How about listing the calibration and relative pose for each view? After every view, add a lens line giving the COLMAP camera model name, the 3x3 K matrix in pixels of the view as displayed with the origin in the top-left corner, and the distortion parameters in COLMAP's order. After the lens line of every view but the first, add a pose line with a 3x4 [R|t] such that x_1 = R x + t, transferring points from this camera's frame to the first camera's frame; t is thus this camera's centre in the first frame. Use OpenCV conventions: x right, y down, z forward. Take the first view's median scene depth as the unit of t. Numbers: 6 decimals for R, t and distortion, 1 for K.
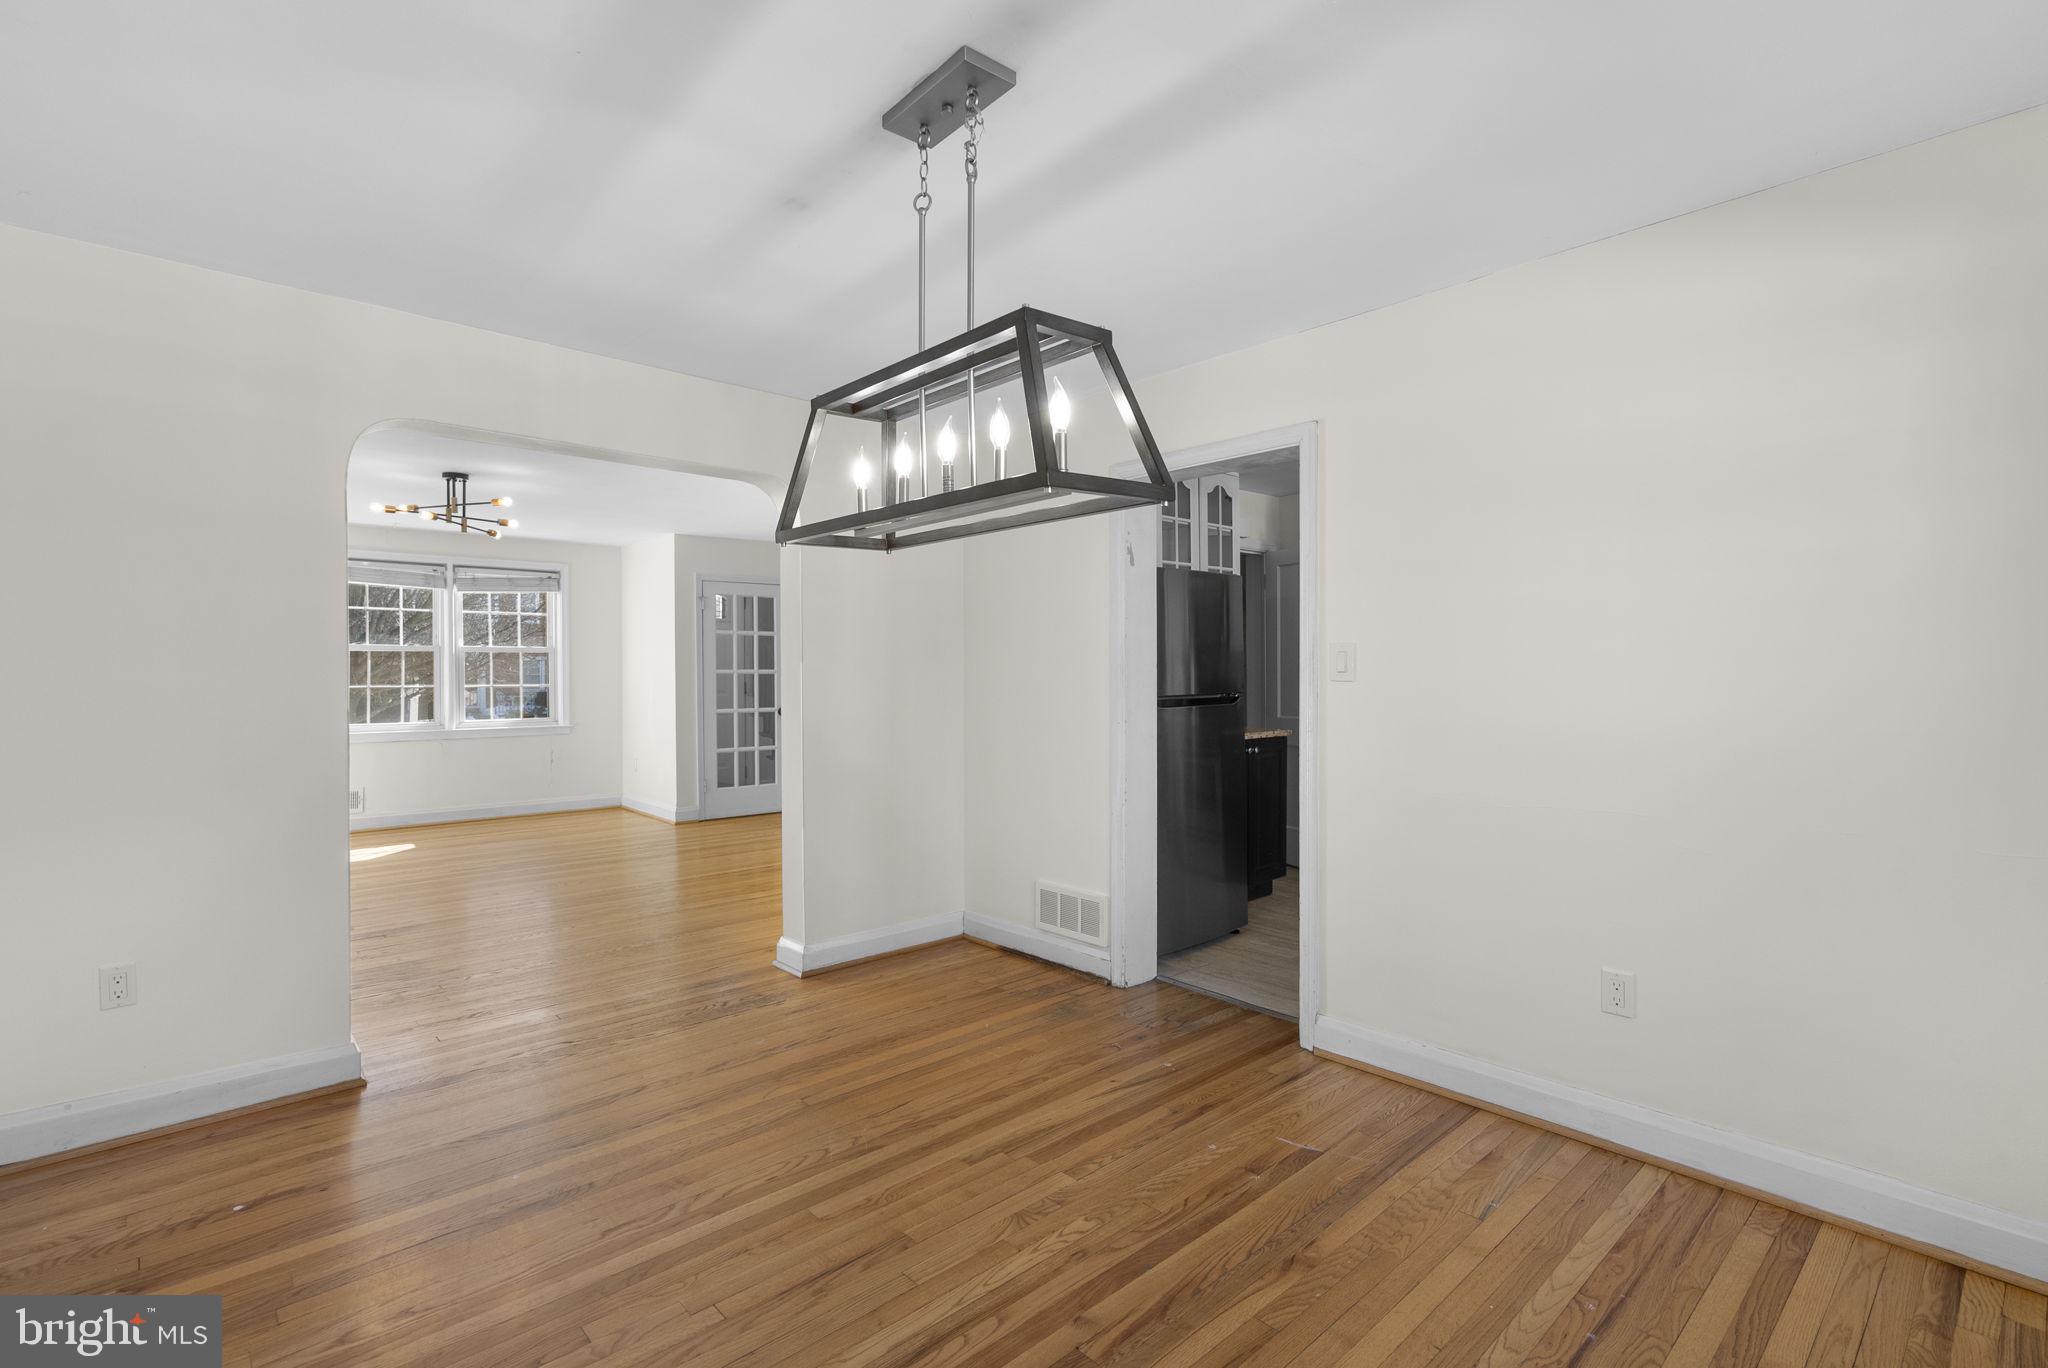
lens RADIAL K [[942.1, 0, 1031.3], [0, 942.1, 678.9], [0, 0, 1]] dist [-0.009166, 0.000565]
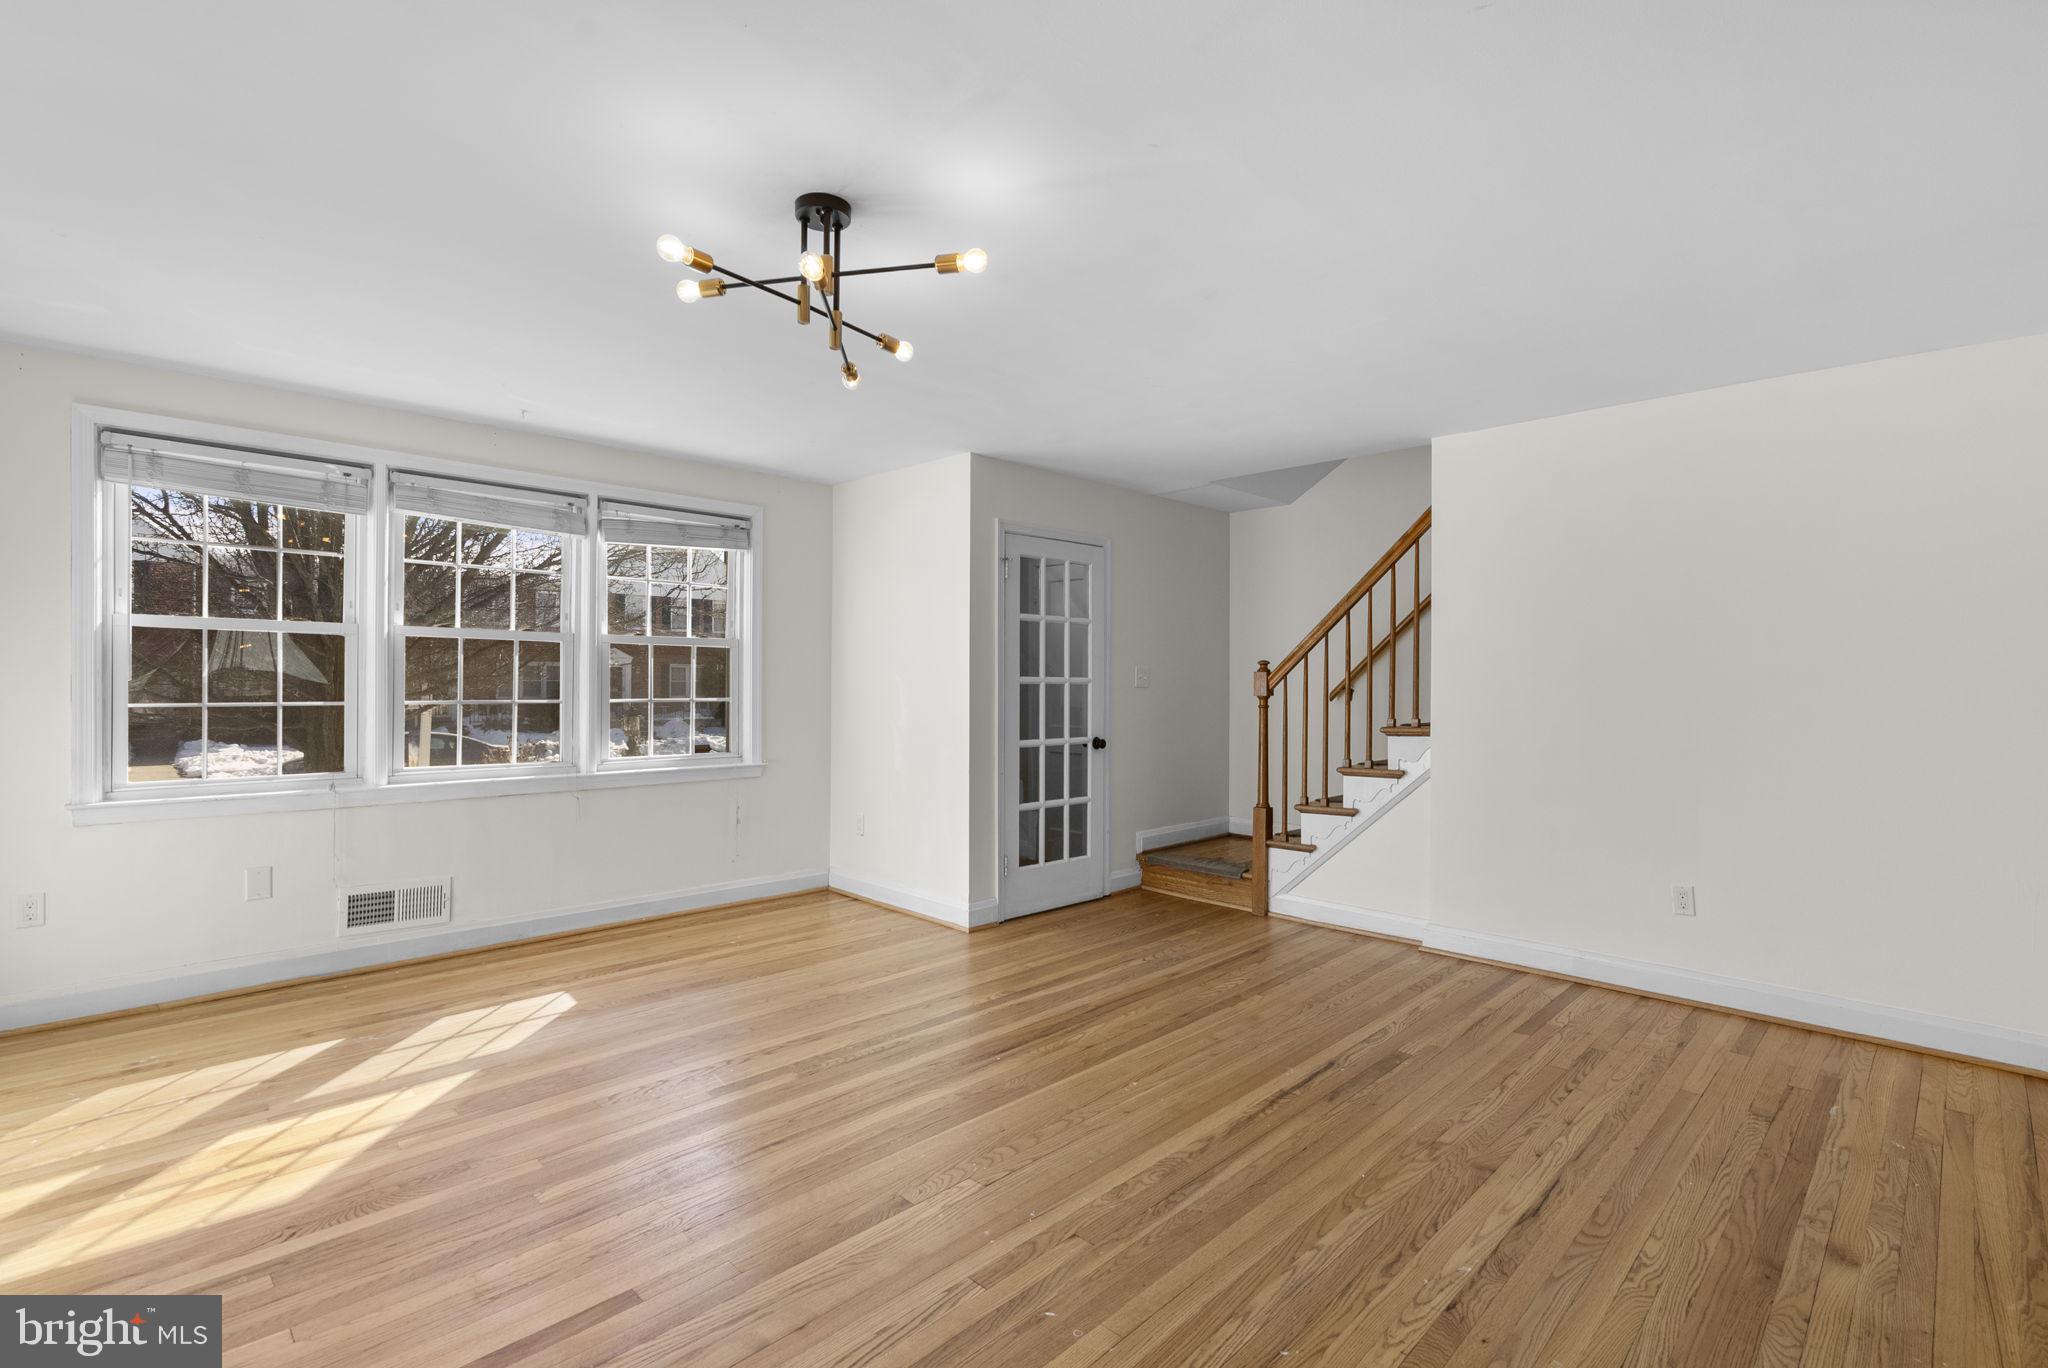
lens RADIAL K [[942.1, 0, 1031.3], [0, 942.1, 678.9], [0, 0, 1]] dist [-0.009166, 0.000565]
pose [[0.998639, 0.007974, 0.051548, -0.360894], [-0.007410, 0.999911, -0.011137, -0.001656], [-0.051632, 0.010740, 0.998608, 0.381719]]
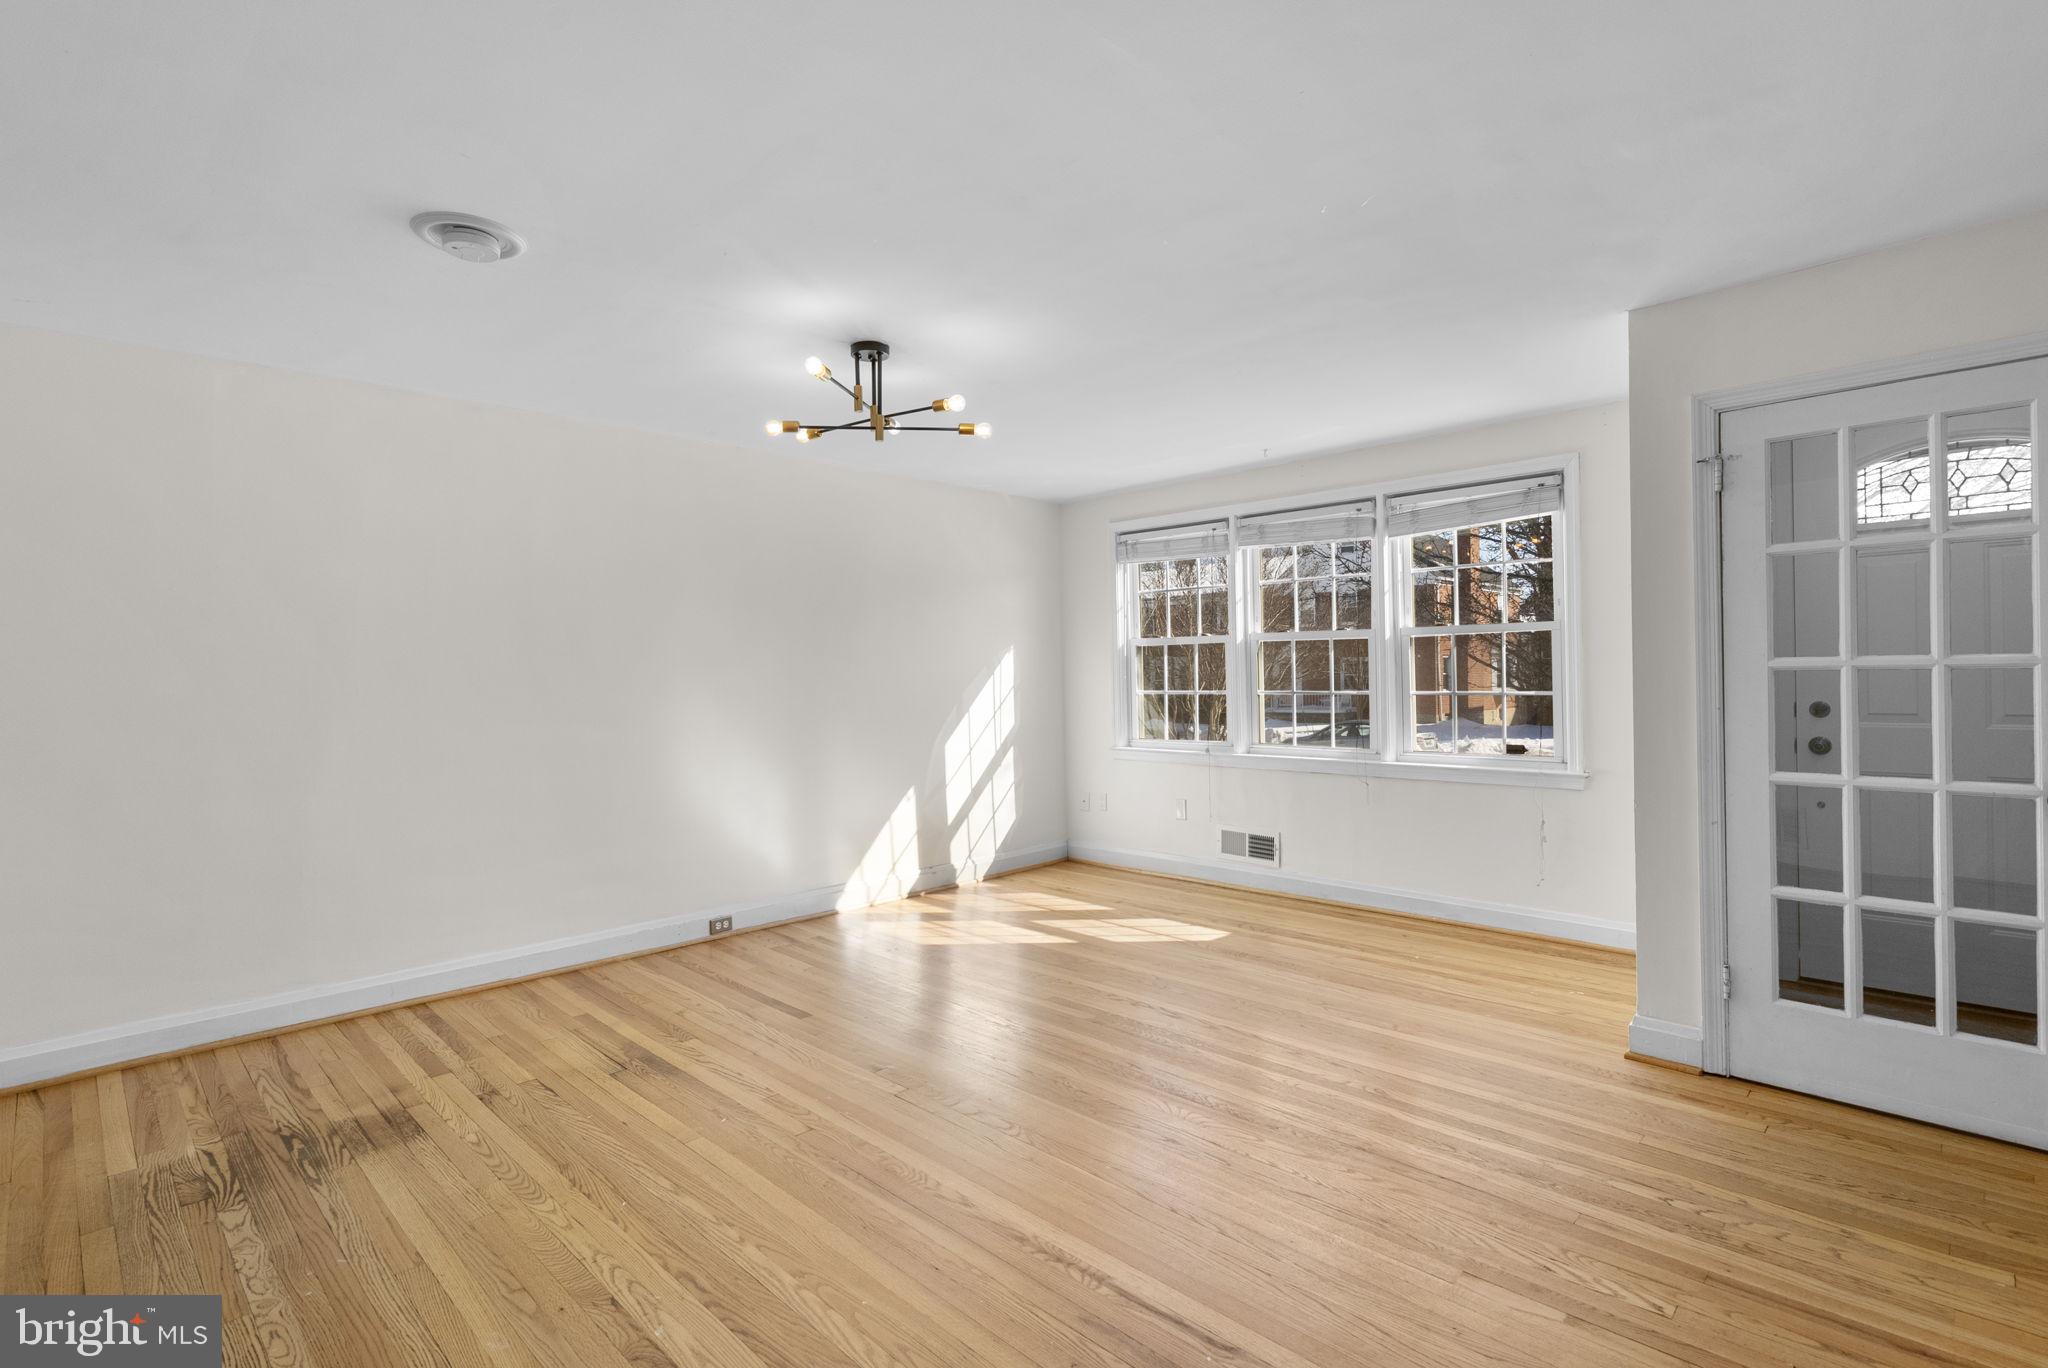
lens RADIAL K [[977.4, 0, 1016.9], [0, 977.4, 680.2], [0, 0, 1]] dist [-0.001749, 0.000439]
pose [[0.038655, 0.005224, -0.999239, 0.014714], [0.006867, 0.999961, 0.005494, -0.005652], [0.999229, -0.007074, 0.038617, 0.712248]]
